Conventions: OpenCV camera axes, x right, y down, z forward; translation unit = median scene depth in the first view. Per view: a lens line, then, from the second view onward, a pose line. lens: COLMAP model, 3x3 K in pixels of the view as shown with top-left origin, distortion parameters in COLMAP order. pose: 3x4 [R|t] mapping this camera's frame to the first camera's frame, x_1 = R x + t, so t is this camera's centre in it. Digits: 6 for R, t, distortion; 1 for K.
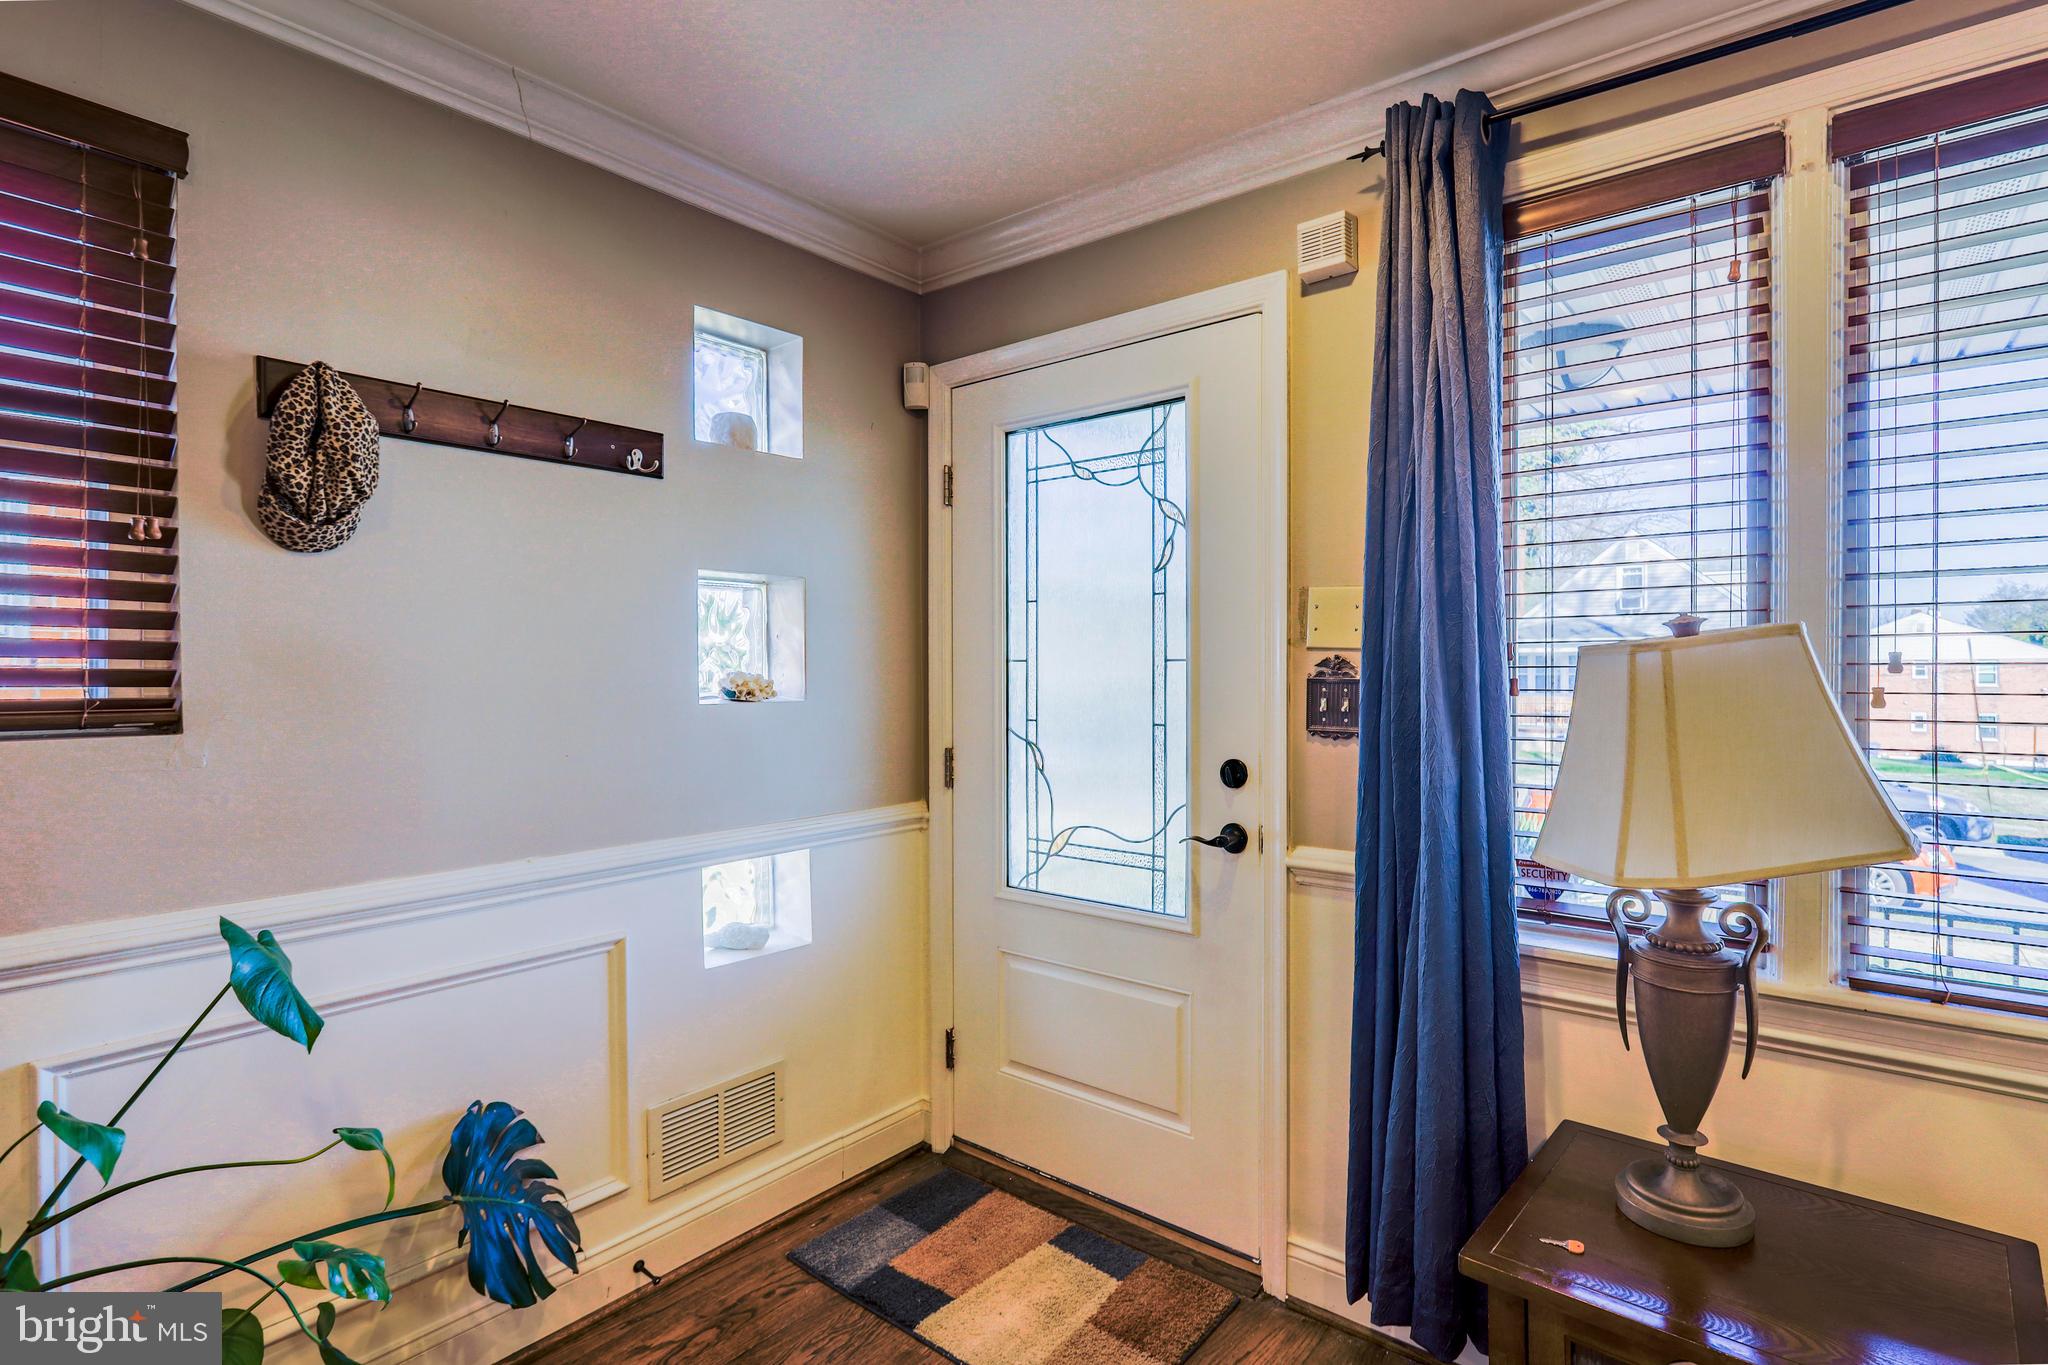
lens RADIAL K [[990.1, 0, 1020.1], [0, 990.1, 681.0], [0, 0, 1]] dist [-0.003072, 0.001777]
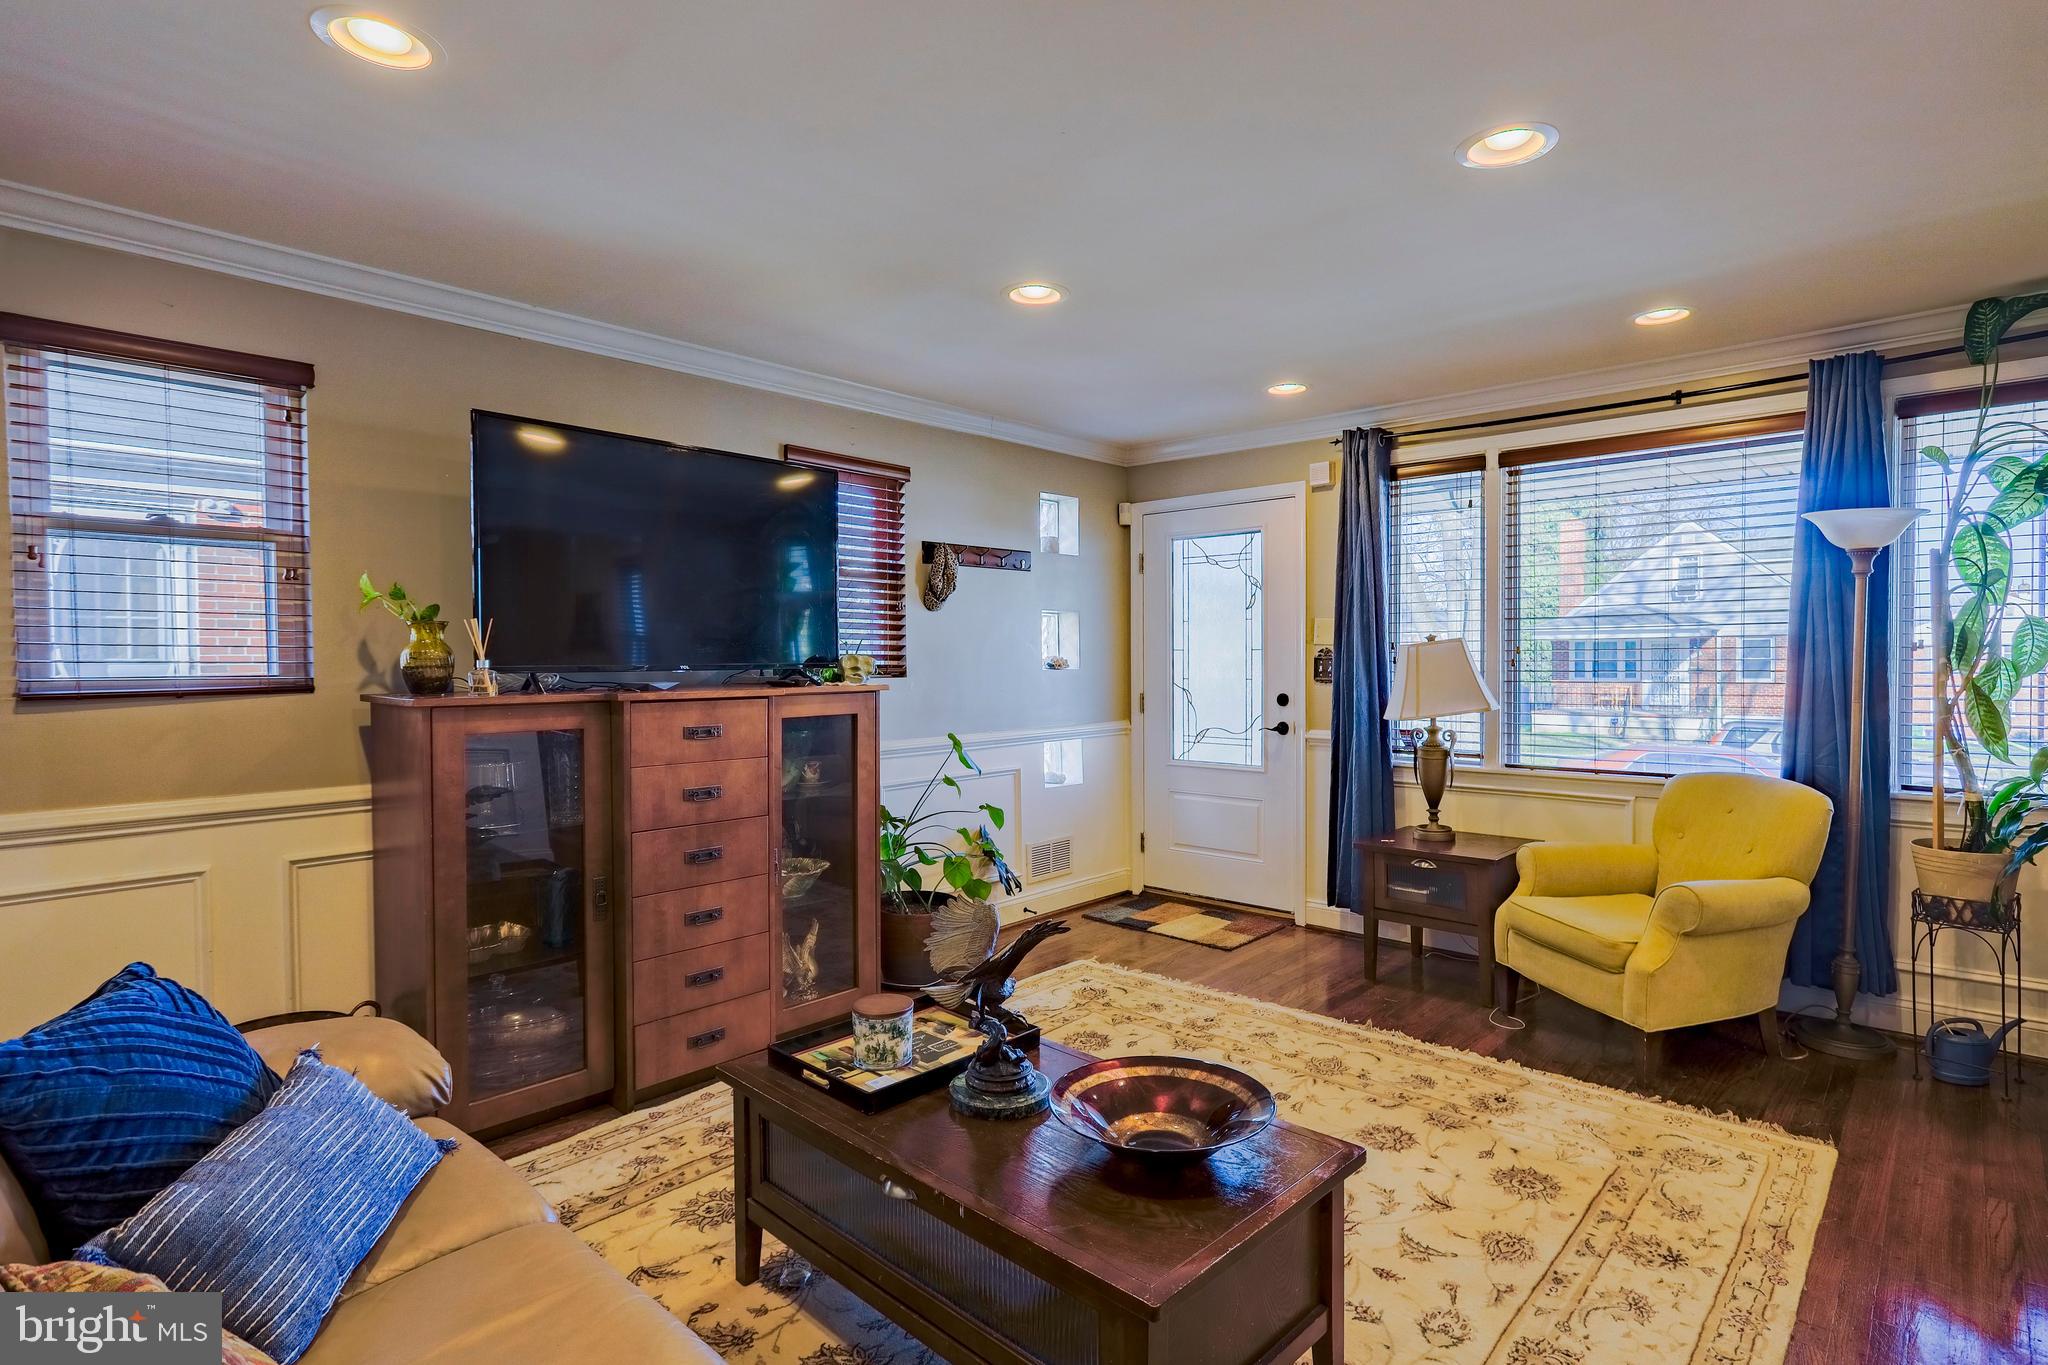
lens RADIAL K [[990.1, 0, 1036.8], [0, 990.1, 679.4], [0, 0, 1]] dist [-0.003072, 0.001777]
pose [[0.998836, -0.001167, -0.048231, -0.230828], [0.001699, 0.999938, 0.010985, 0.020645], [0.048215, -0.011054, 0.998776, -1.257036]]
